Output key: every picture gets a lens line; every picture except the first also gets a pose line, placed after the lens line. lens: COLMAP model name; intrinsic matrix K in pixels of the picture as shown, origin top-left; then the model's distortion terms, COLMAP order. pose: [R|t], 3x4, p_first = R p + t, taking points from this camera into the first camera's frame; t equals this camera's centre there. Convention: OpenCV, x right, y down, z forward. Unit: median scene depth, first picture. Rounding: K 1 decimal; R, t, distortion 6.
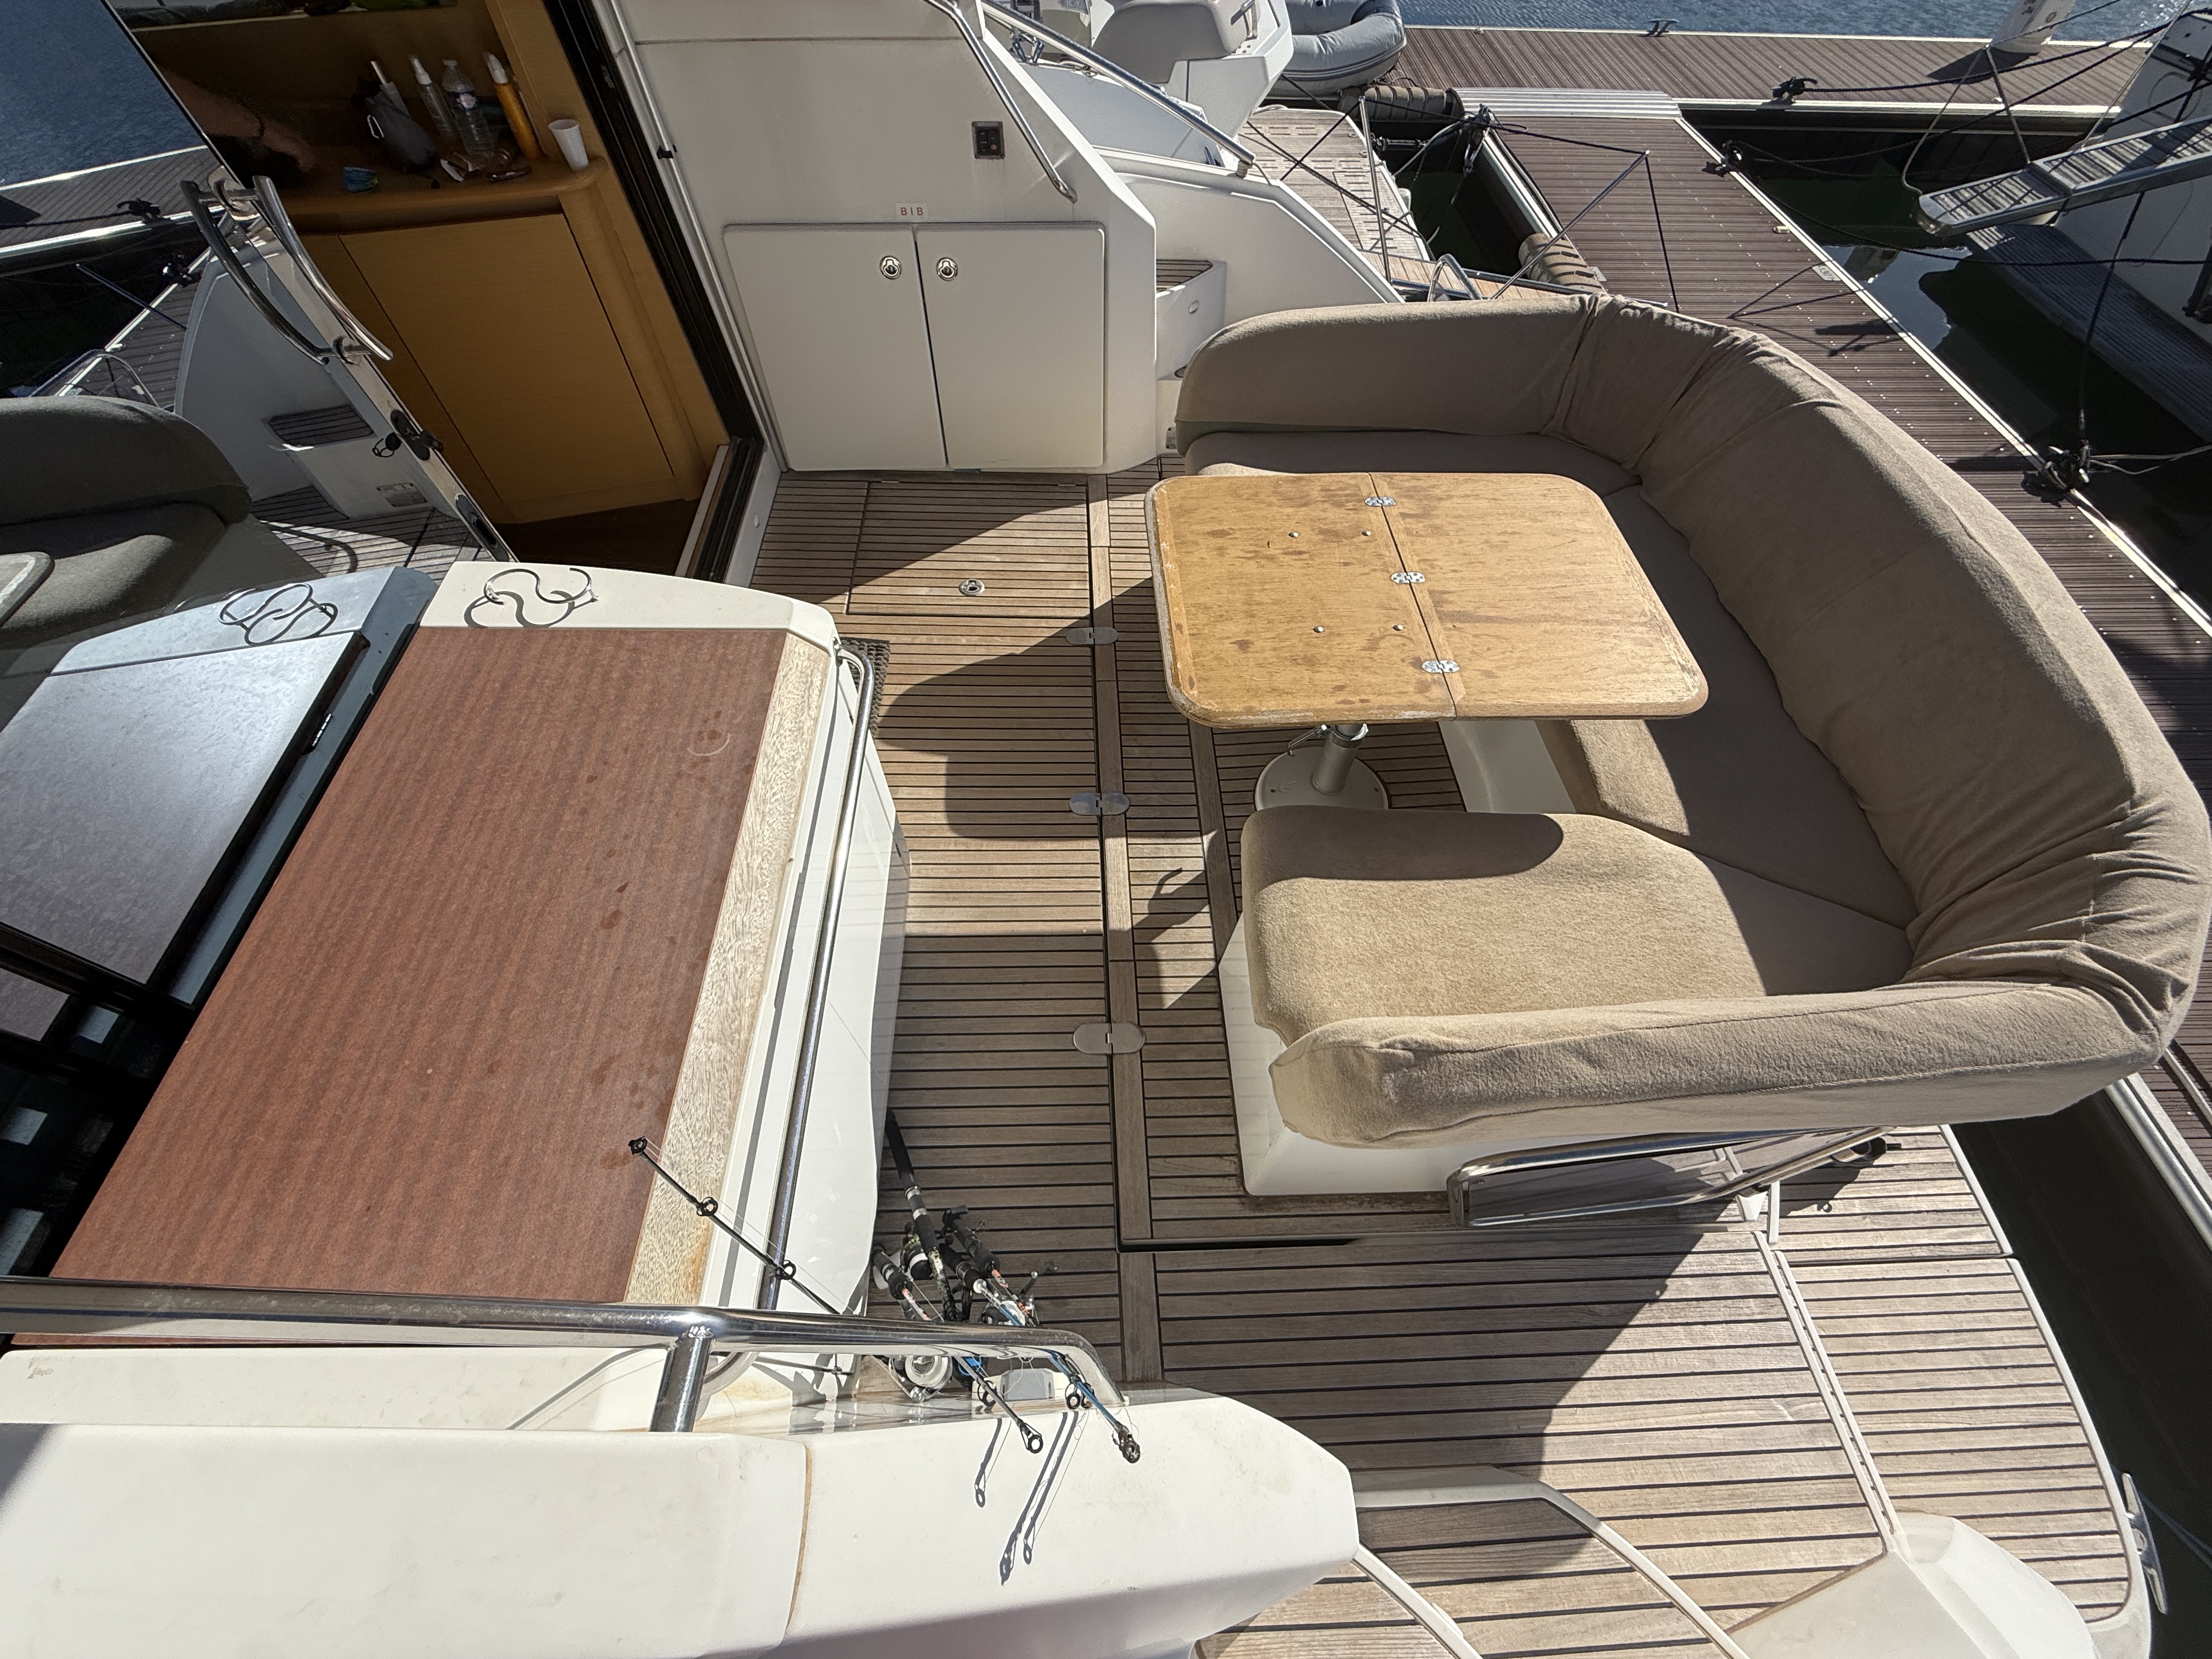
lens RADIAL K [[875.1, 0, 1105.8], [0, 875.1, 832.7], [0, 0, 1]] dist [-0.003982, -0.000022]
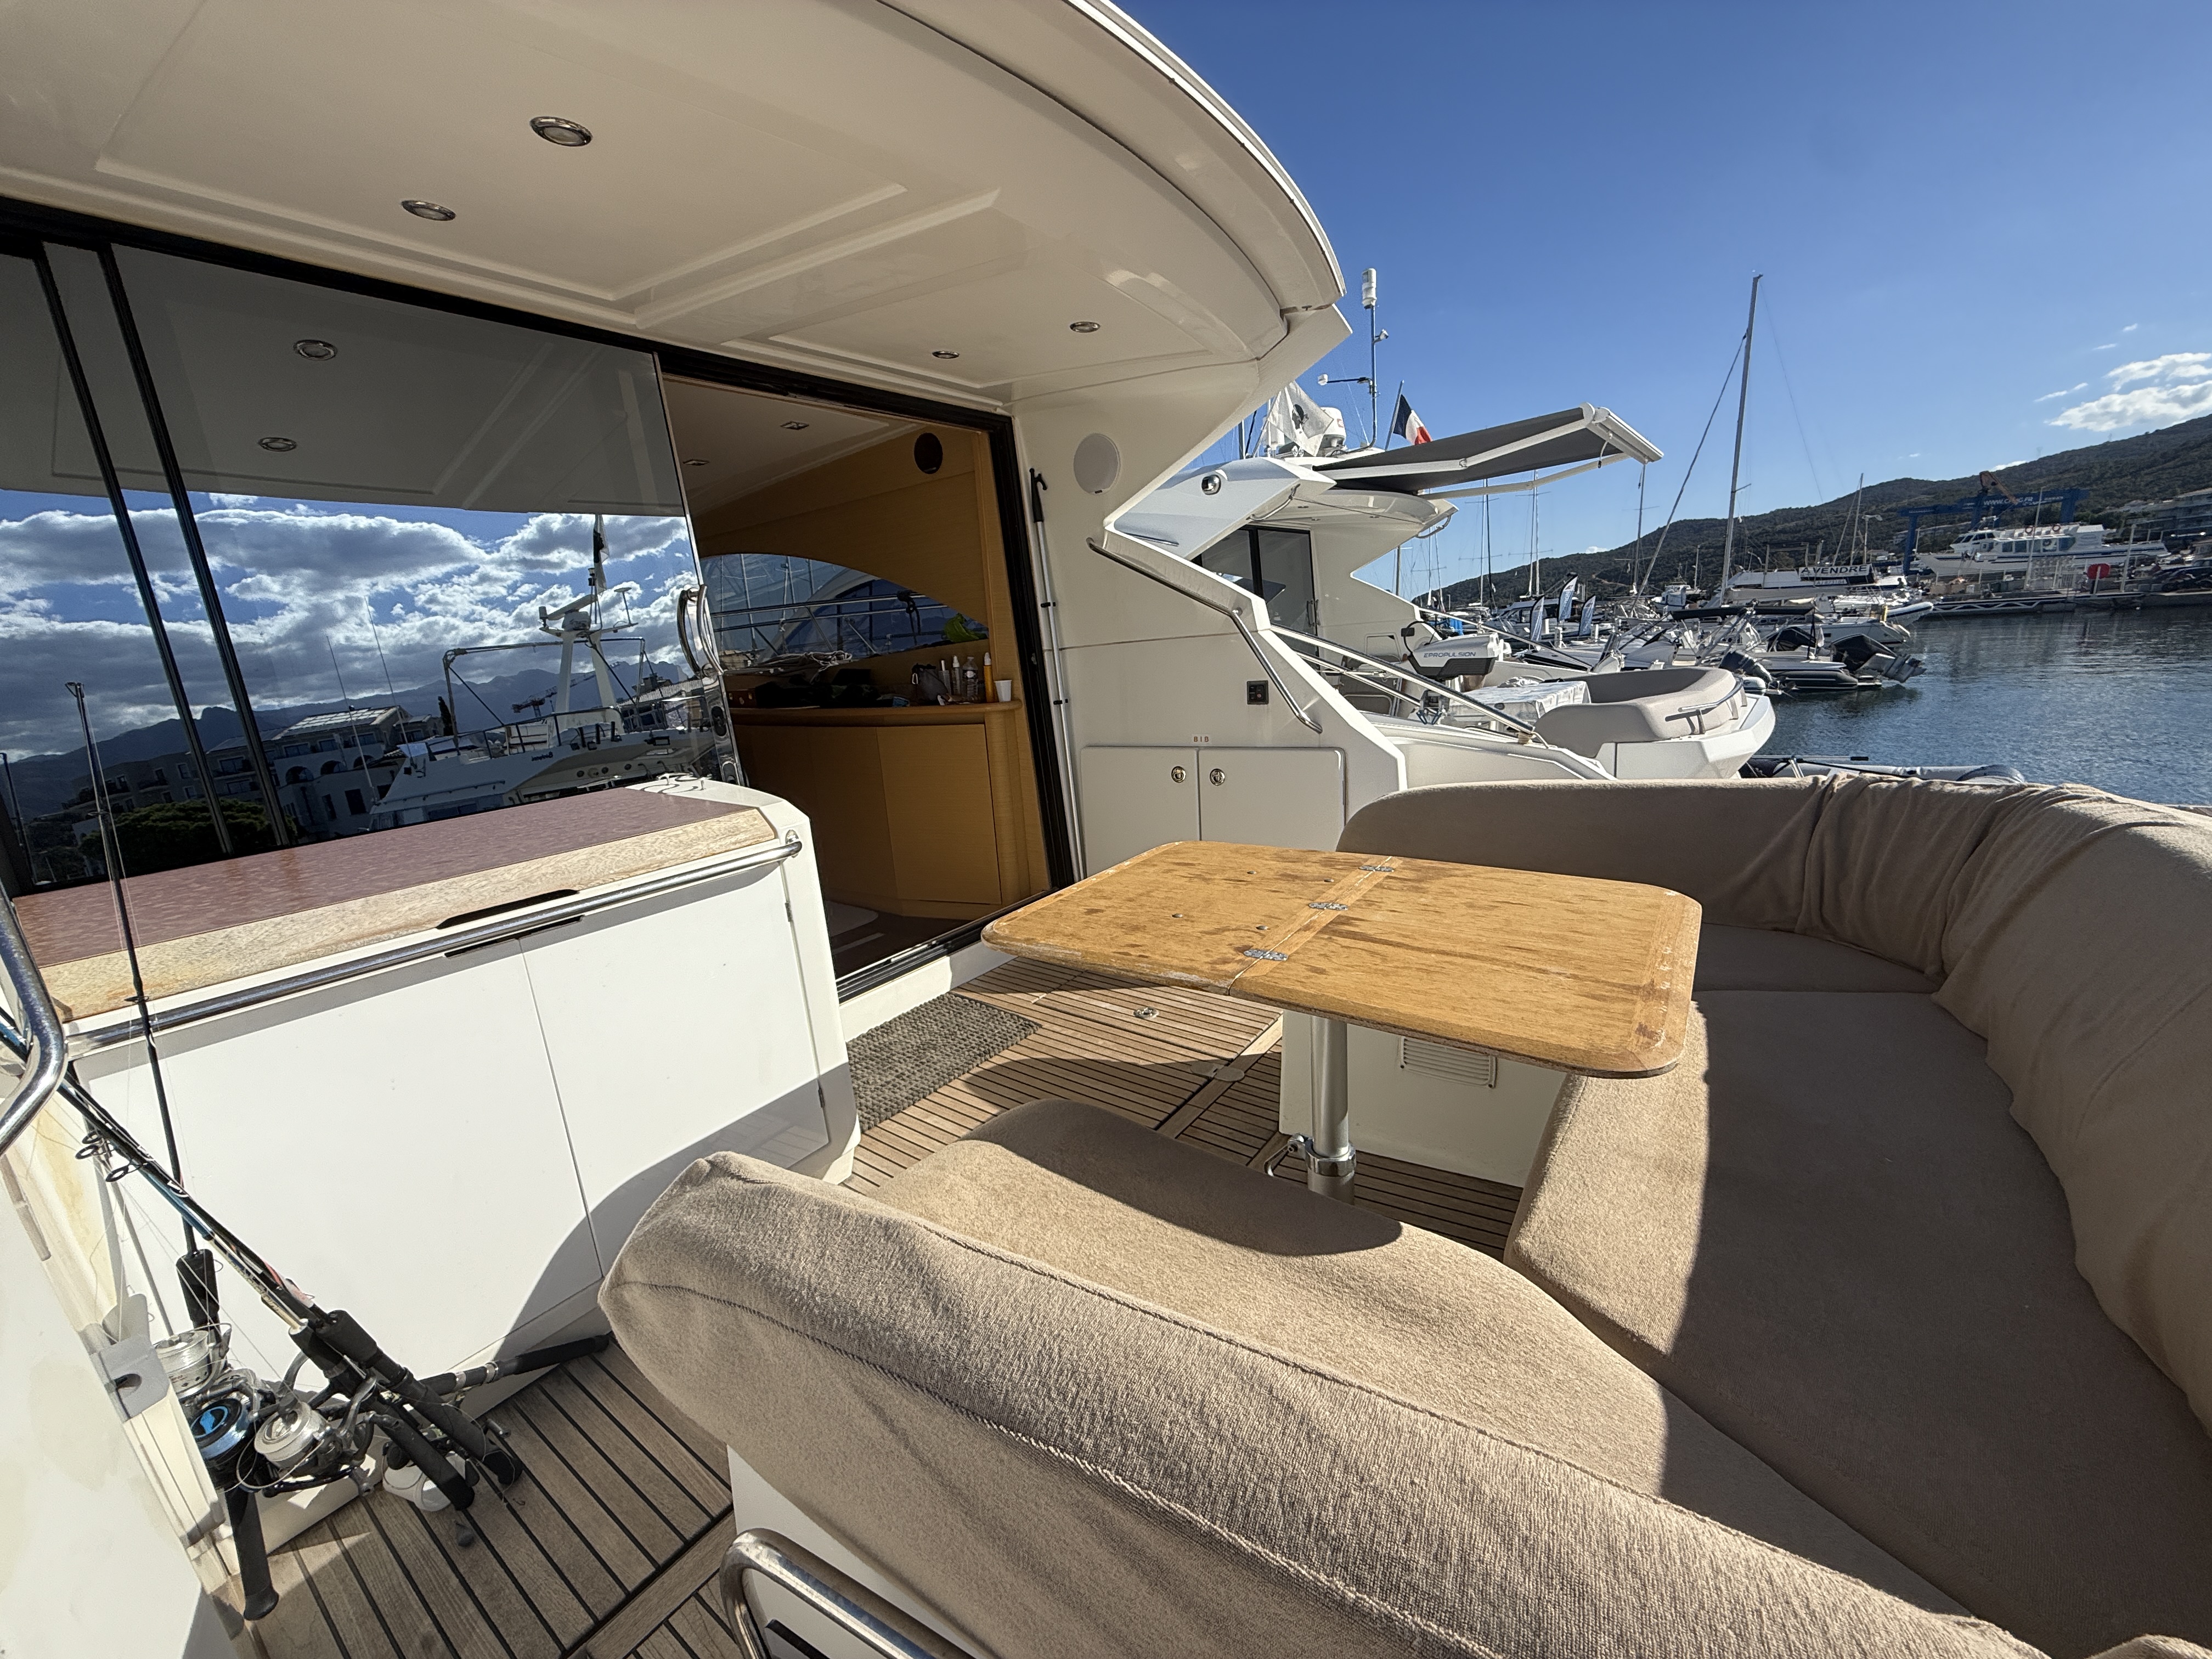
lens RADIAL K [[875.1, 0, 1112.5], [0, 875.1, 839.3], [0, 0, 1]] dist [-0.003982, -0.000022]
pose [[0.786017, 0.063609, -0.614923, 0.649803], [-0.459871, 0.724926, -0.512836, 0.174016], [0.413153, 0.685883, 0.599056, 0.347734]]
